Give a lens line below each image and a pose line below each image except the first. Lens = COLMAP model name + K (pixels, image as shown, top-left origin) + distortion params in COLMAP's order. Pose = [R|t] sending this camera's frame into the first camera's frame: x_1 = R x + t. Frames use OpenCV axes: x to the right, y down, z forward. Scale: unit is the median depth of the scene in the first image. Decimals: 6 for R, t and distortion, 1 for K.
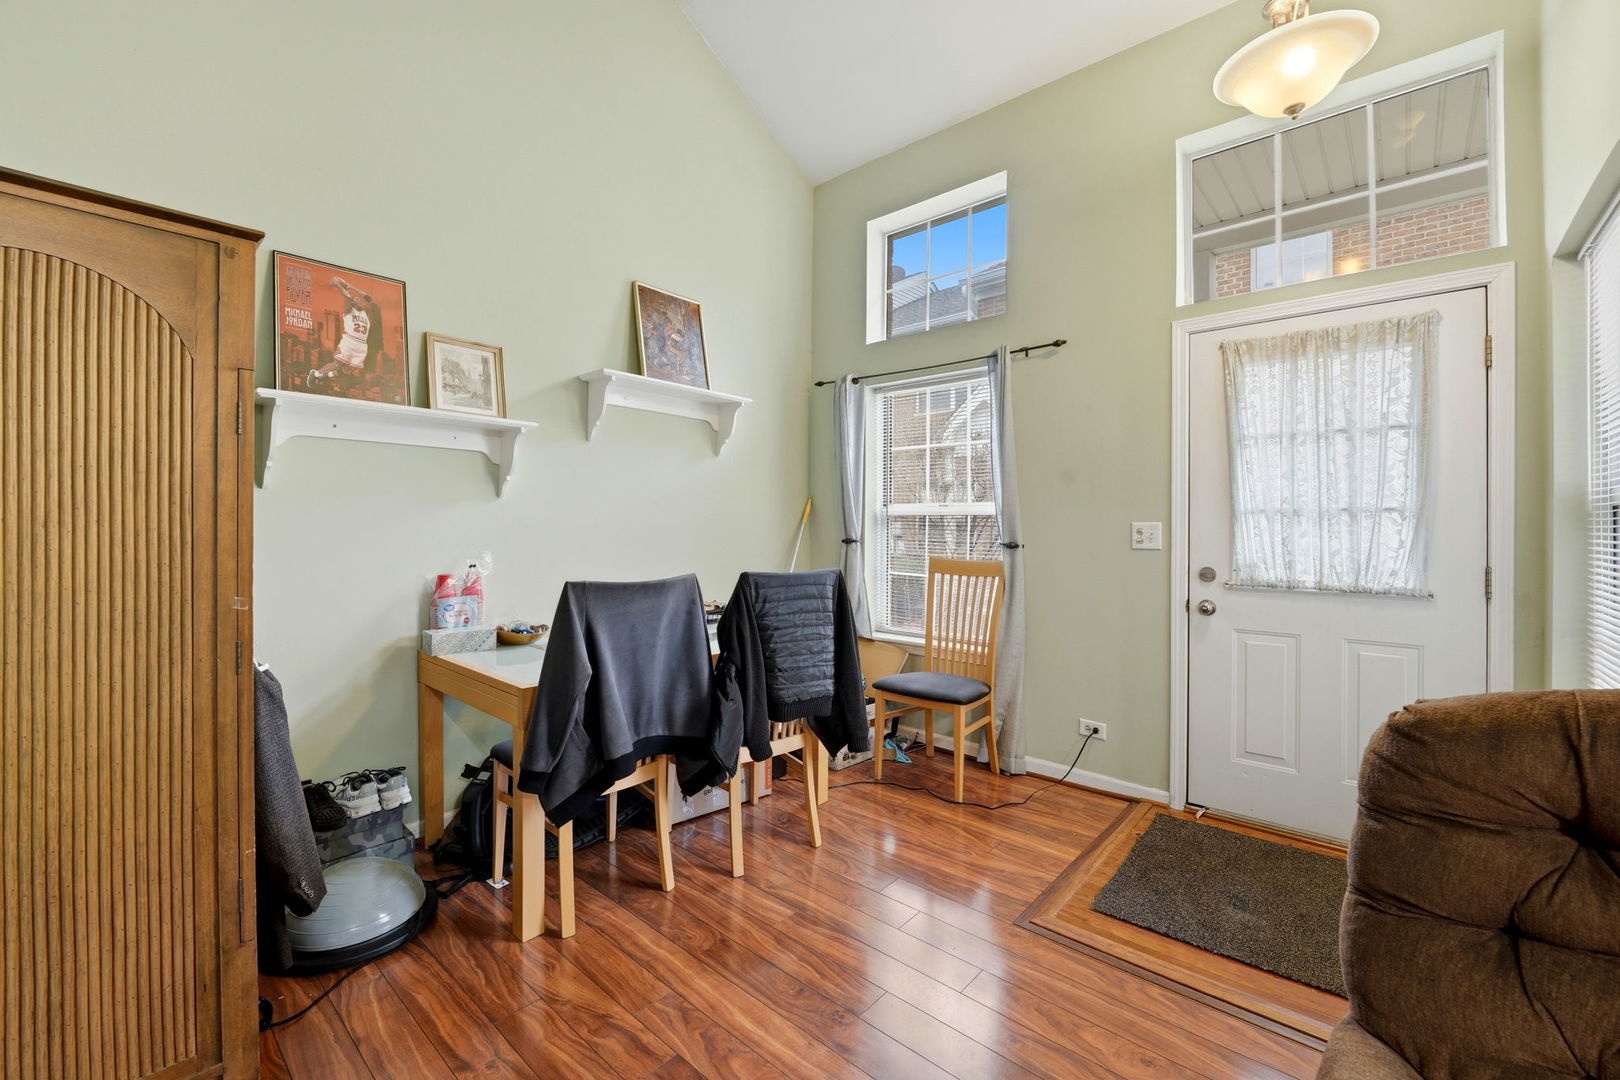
lens RADIAL K [[677.8, 0, 794.4], [0, 677.8, 528.7], [0, 0, 1]] dist [-0.010119, -0.000026]
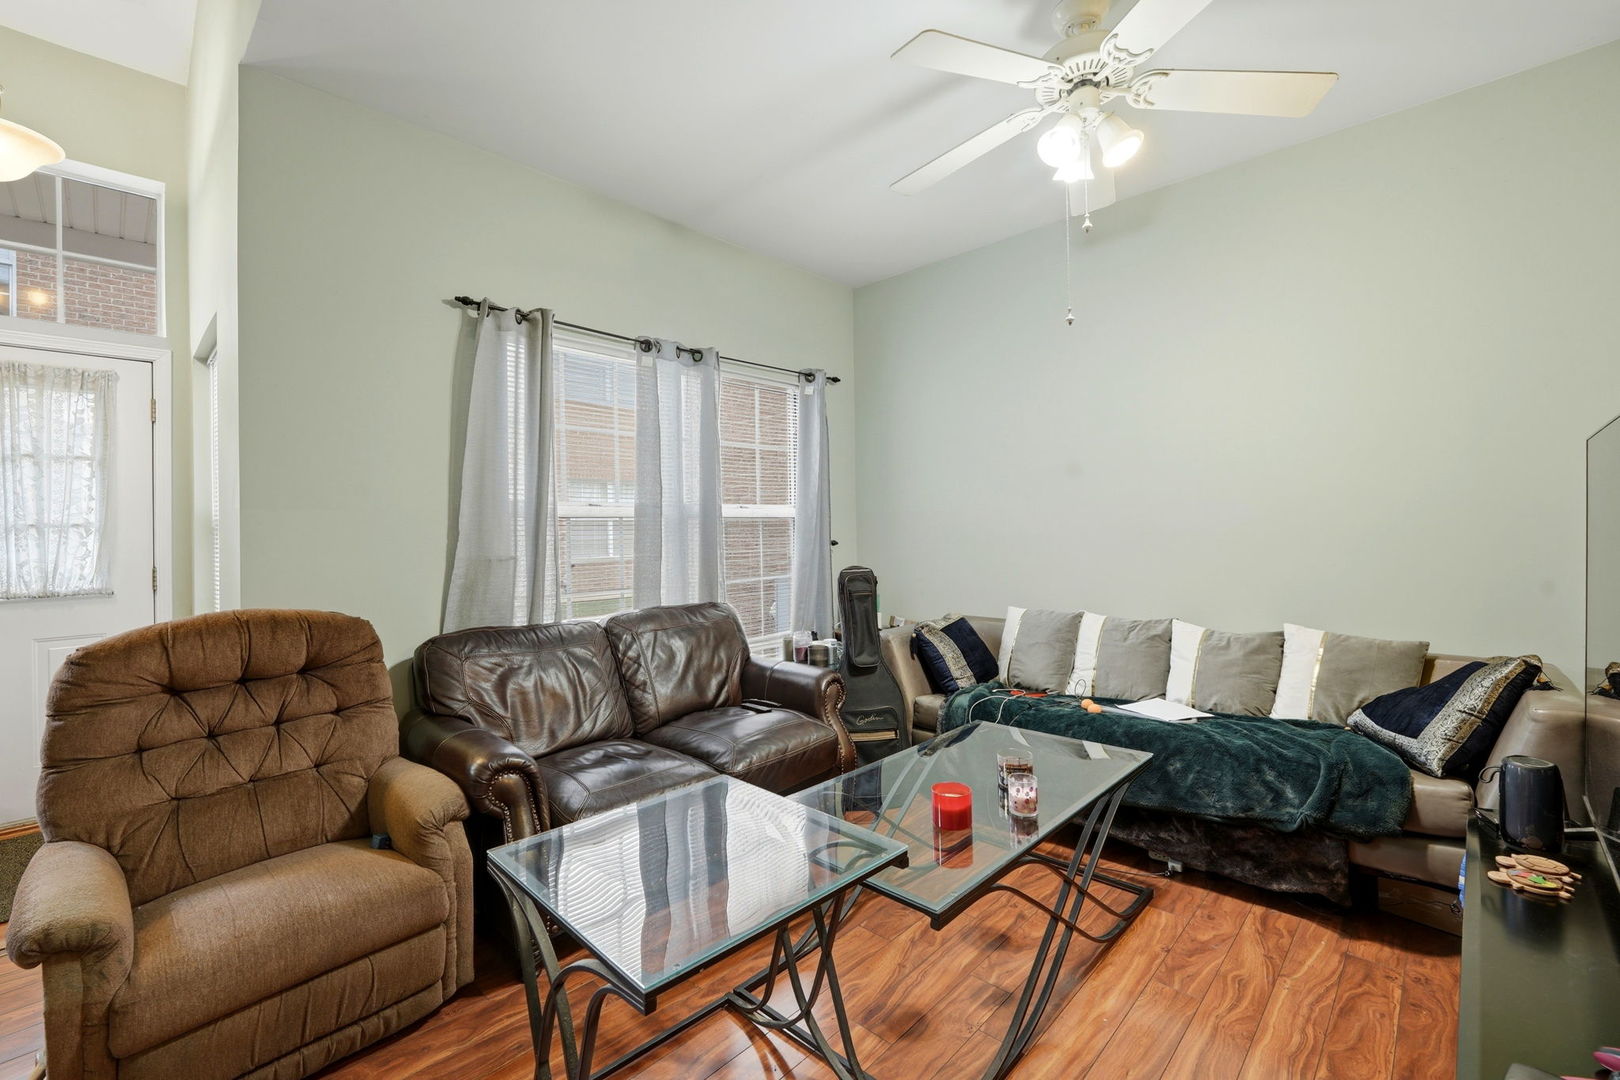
lens RADIAL K [[677.8, 0, 794.4], [0, 677.8, 528.7], [0, 0, 1]] dist [-0.010119, -0.000026]
pose [[0.034216, 0.003001, 0.999410, -0.272917], [0.013999, 0.999896, -0.003482, -0.001078], [-0.999316, 0.014110, 0.034171, -0.331286]]
